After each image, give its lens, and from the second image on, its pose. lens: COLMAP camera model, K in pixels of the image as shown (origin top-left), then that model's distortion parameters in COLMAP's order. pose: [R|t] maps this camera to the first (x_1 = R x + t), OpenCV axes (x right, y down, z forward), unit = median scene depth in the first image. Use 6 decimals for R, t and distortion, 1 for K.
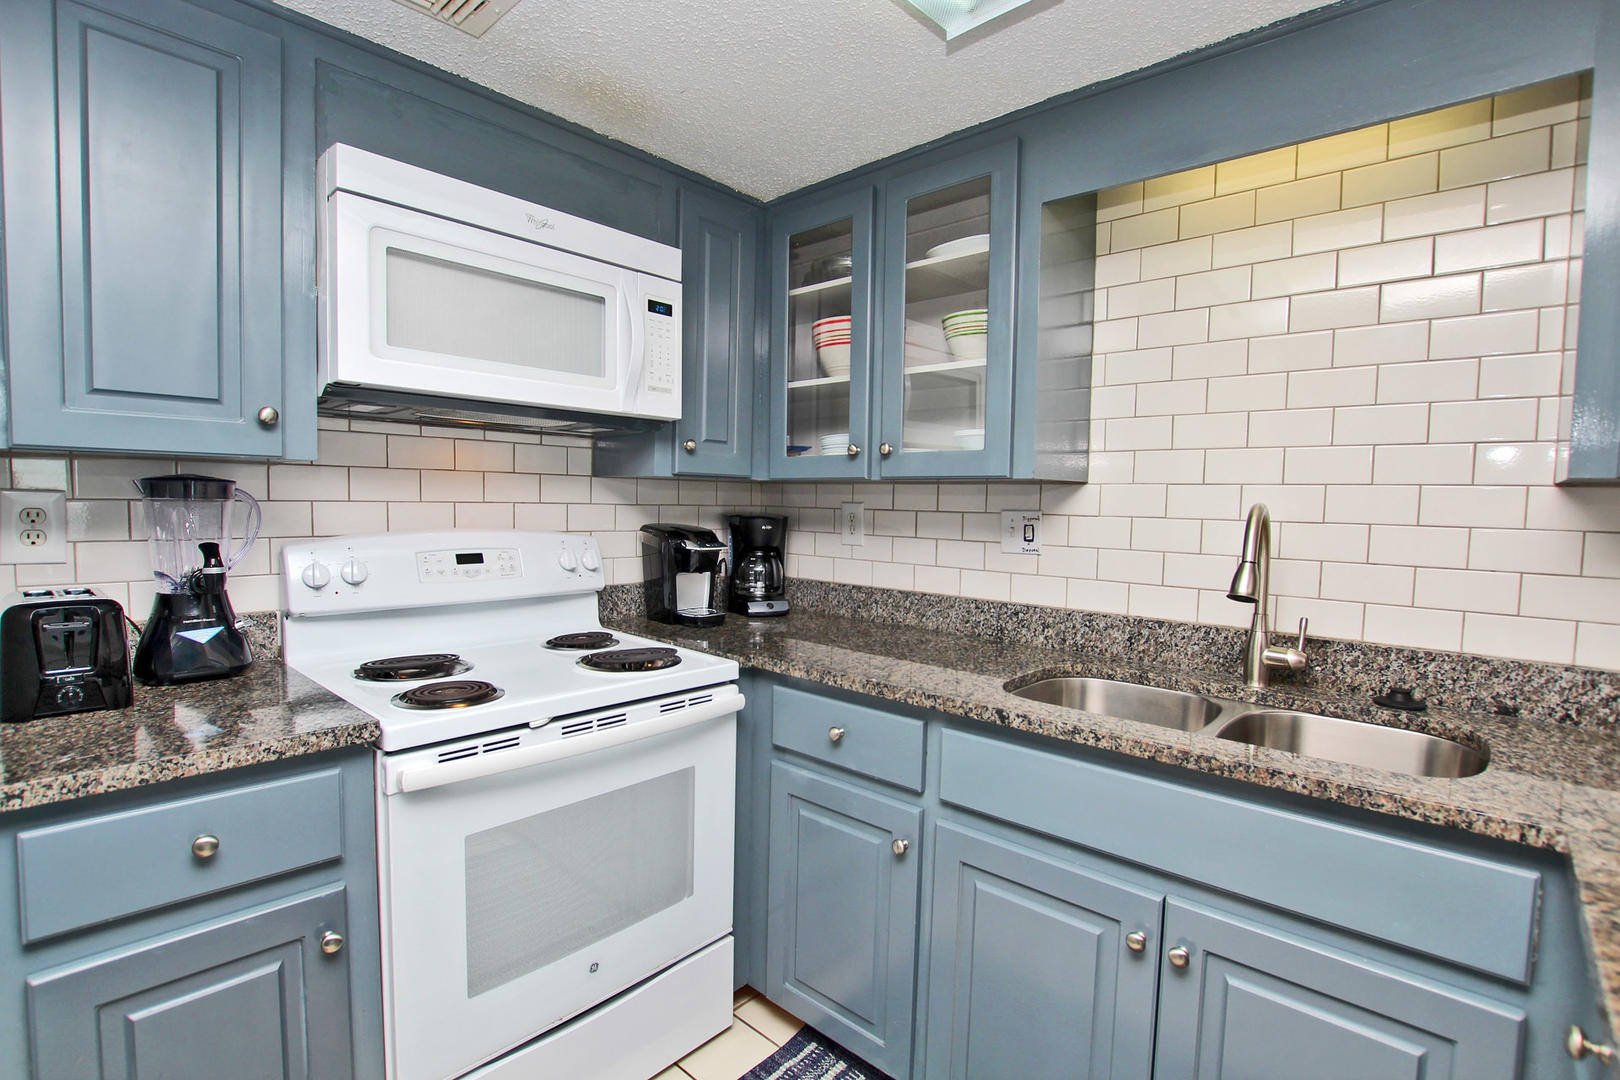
lens RADIAL K [[750.0, 0, 811.5], [0, 750.0, 543.5], [0, 0, 1]] dist [-0.034616, 0.003852]
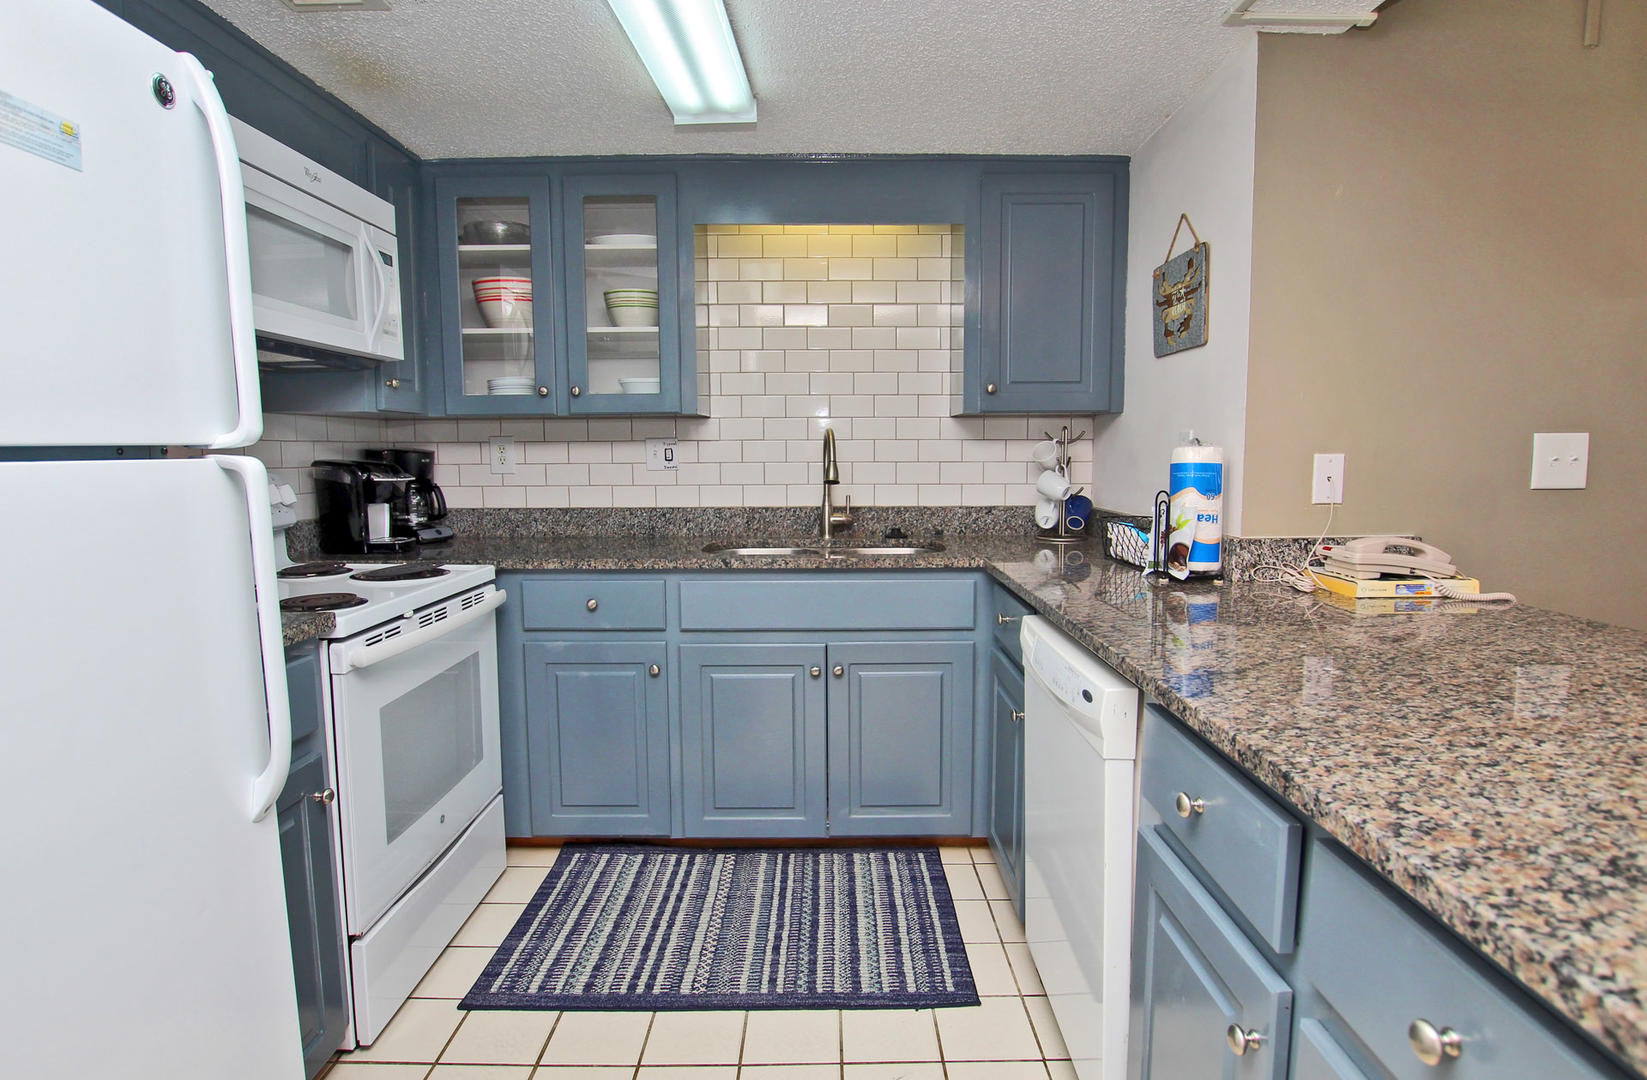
lens RADIAL K [[818.6, 0, 824.7], [0, 818.6, 510.2], [0, 0, 1]] dist [-0.003270, -0.000466]
pose [[0.746584, -0.074739, 0.661080, -0.580112], [0.056909, 0.997202, 0.048470, 0.036098], [-0.662853, 0.001434, 0.748748, -0.357250]]
